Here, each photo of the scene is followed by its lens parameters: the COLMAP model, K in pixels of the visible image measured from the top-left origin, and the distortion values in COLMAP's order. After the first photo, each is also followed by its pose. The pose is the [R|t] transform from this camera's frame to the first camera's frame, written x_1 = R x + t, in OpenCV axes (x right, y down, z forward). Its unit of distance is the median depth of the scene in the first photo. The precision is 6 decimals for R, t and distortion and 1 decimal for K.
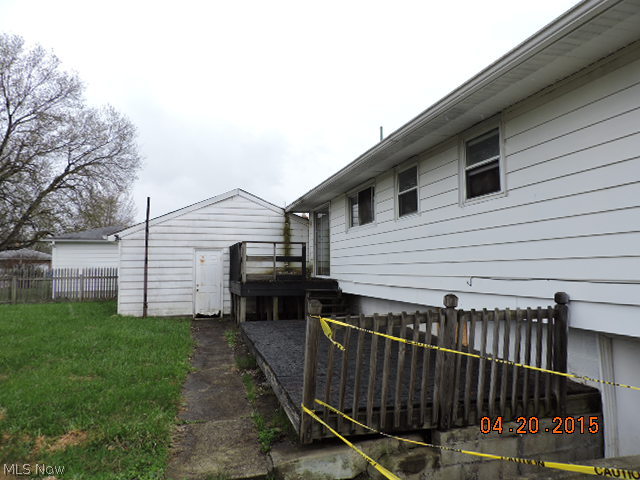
lens RADIAL K [[475.7, 0, 320.0], [0, 475.7, 240.0], [0, 0, 1]] dist [0.000268, 0.000164]
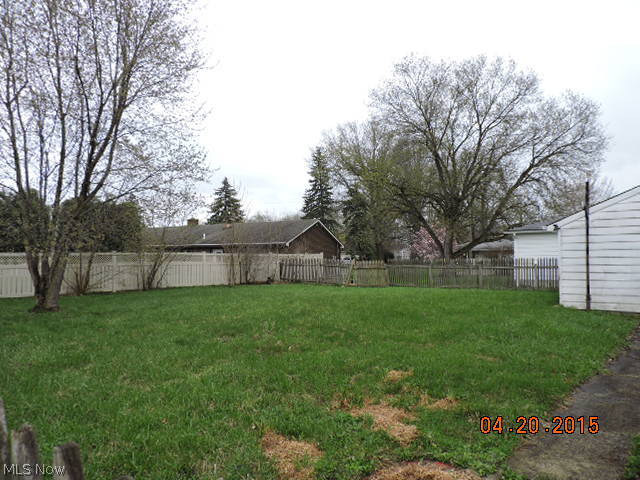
lens RADIAL K [[475.7, 0, 320.0], [0, 475.7, 240.0], [0, 0, 1]] dist [0.000268, 0.000164]
pose [[0.551579, -0.031314, -0.833535, 0.106624], [0.050320, 0.998724, -0.004222, 0.000783], [0.832603, -0.039615, 0.552451, 0.037879]]
